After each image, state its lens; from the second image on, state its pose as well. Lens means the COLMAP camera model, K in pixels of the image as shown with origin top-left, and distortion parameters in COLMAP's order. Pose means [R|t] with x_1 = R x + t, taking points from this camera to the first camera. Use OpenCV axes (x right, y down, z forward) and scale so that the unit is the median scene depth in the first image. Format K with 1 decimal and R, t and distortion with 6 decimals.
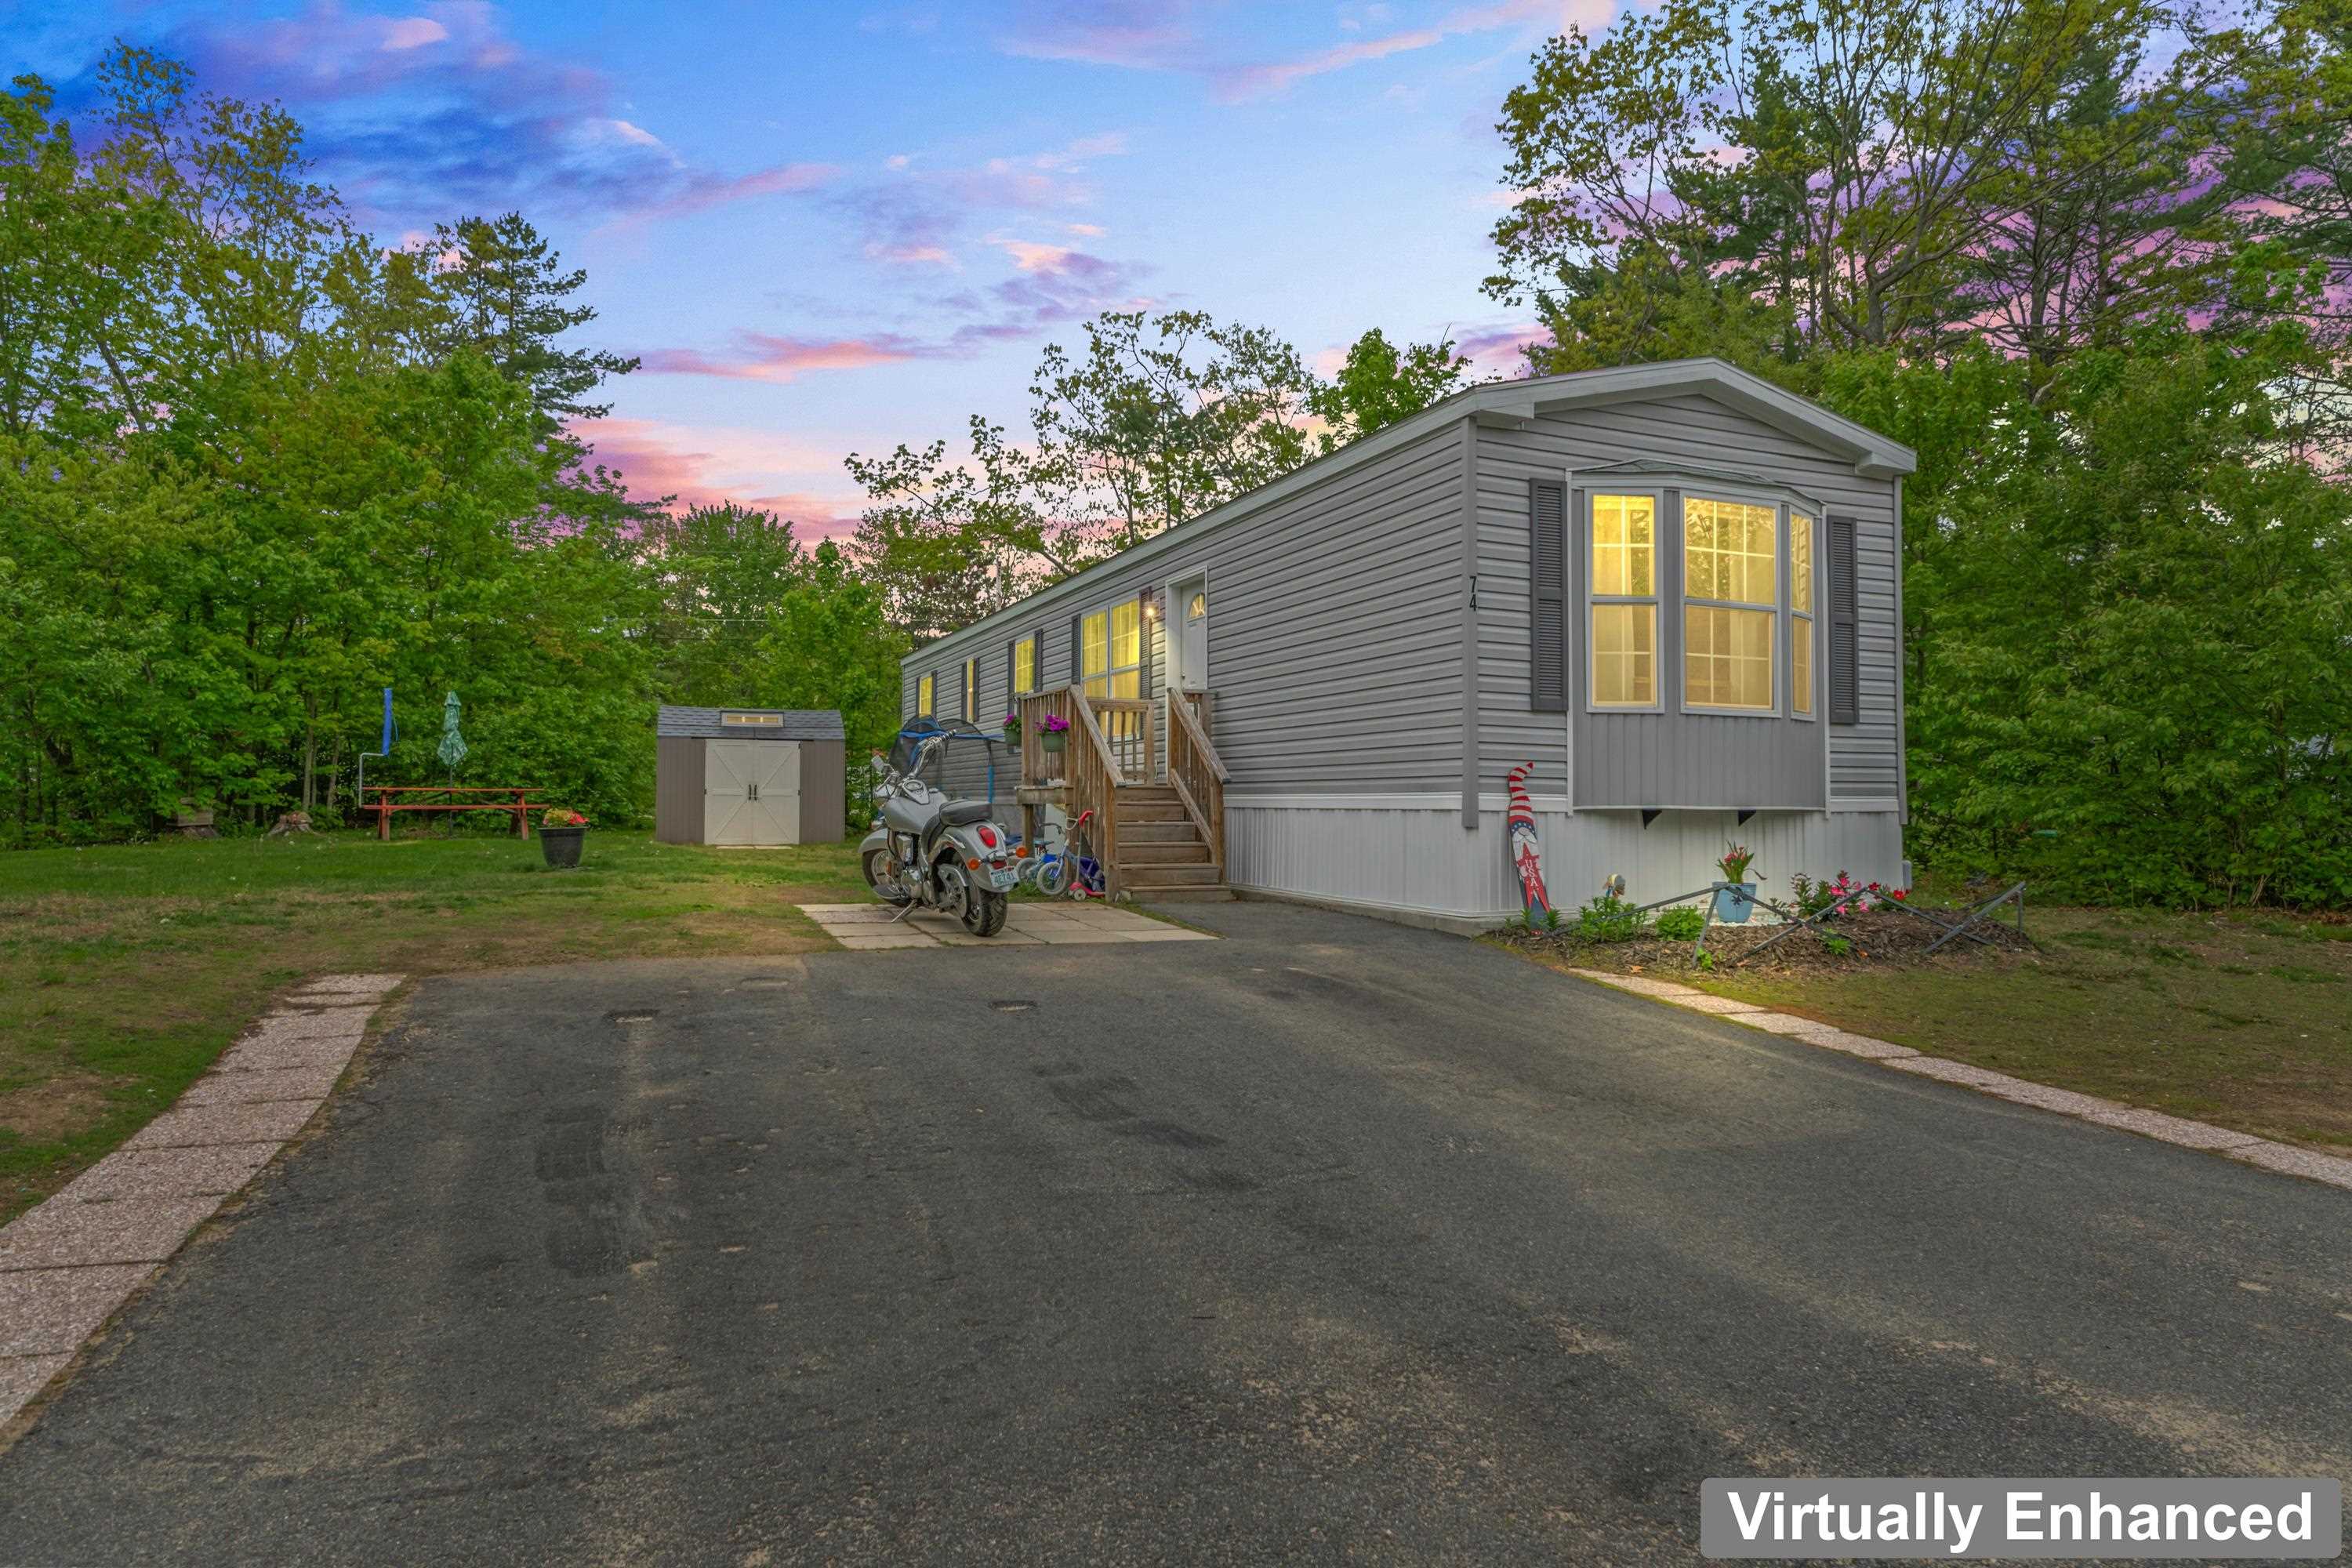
lens RADIAL K [[1373.1, 0, 1175.8], [0, 1373.1, 772.7], [0, 0, 1]] dist [-0.001490, -0.000749]
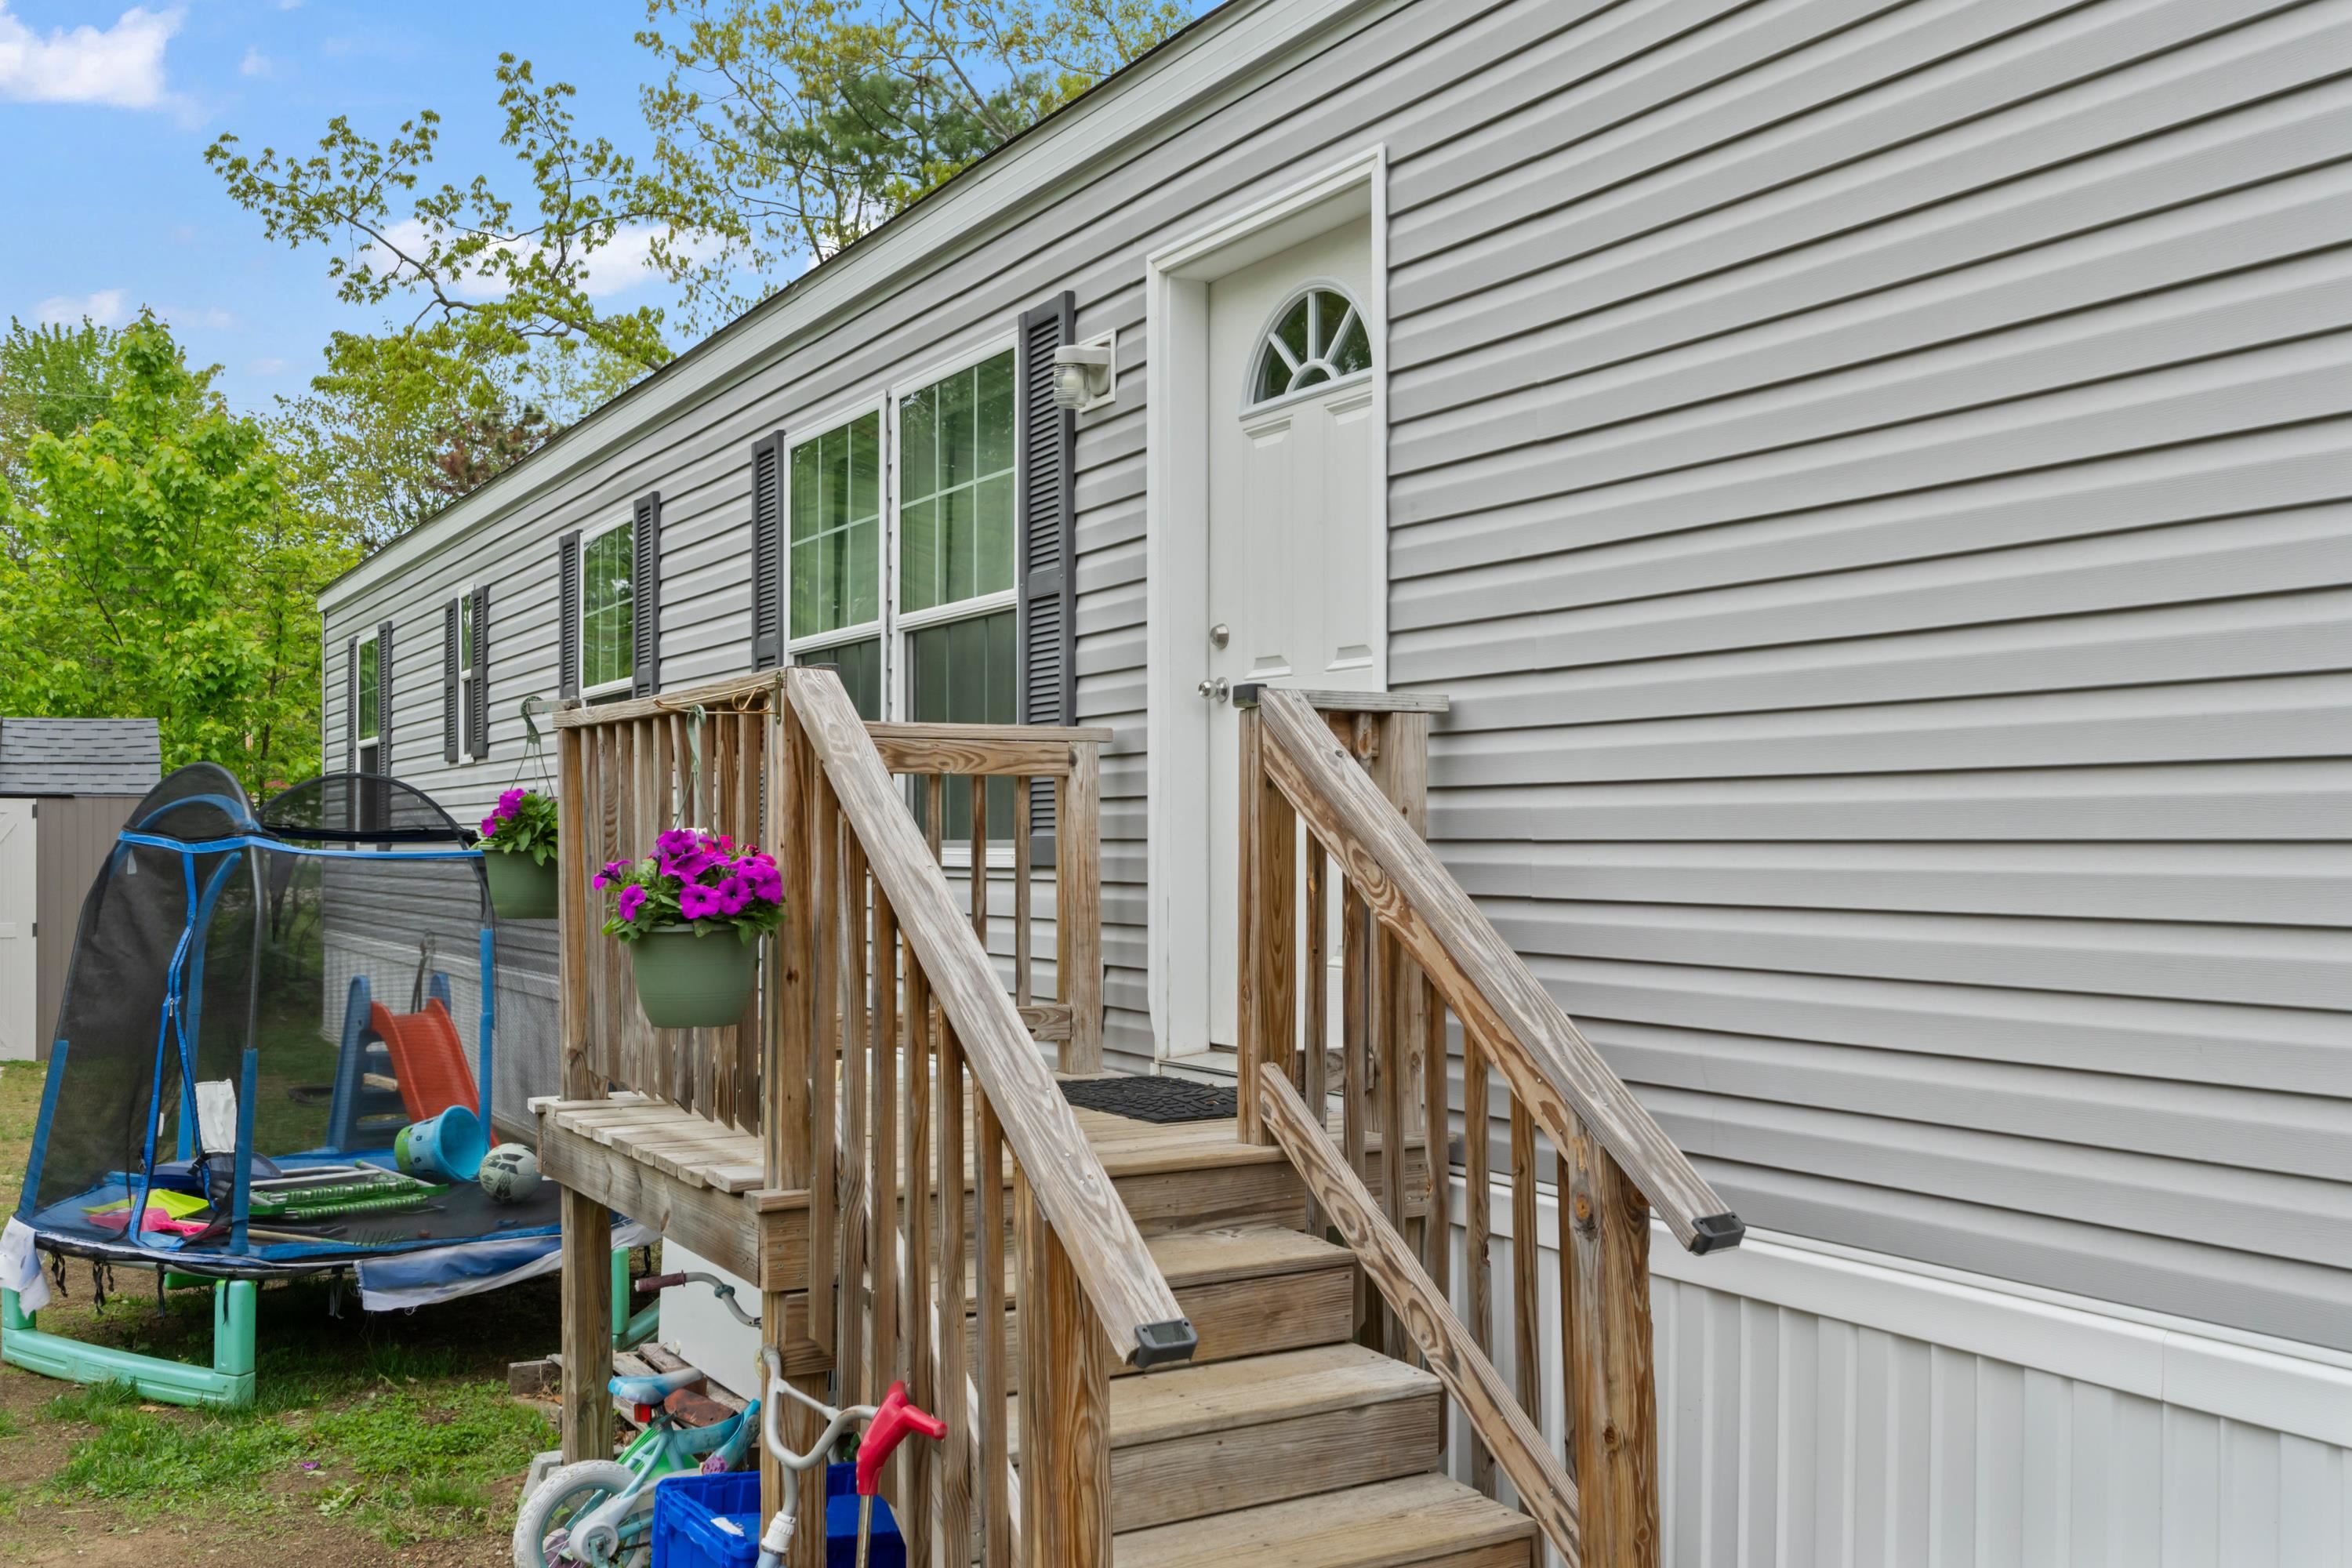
lens RADIAL K [[2059.0, 0, 1178.8], [0, 2059.0, 799.8], [0, 0, 1]] dist [0.009281, 0.003991]
pose [[0.989644, -0.004113, 0.143484, -0.026651], [0.003486, 0.999983, 0.004623, -0.019602], [-0.143501, -0.004075, 0.989642, 0.293014]]
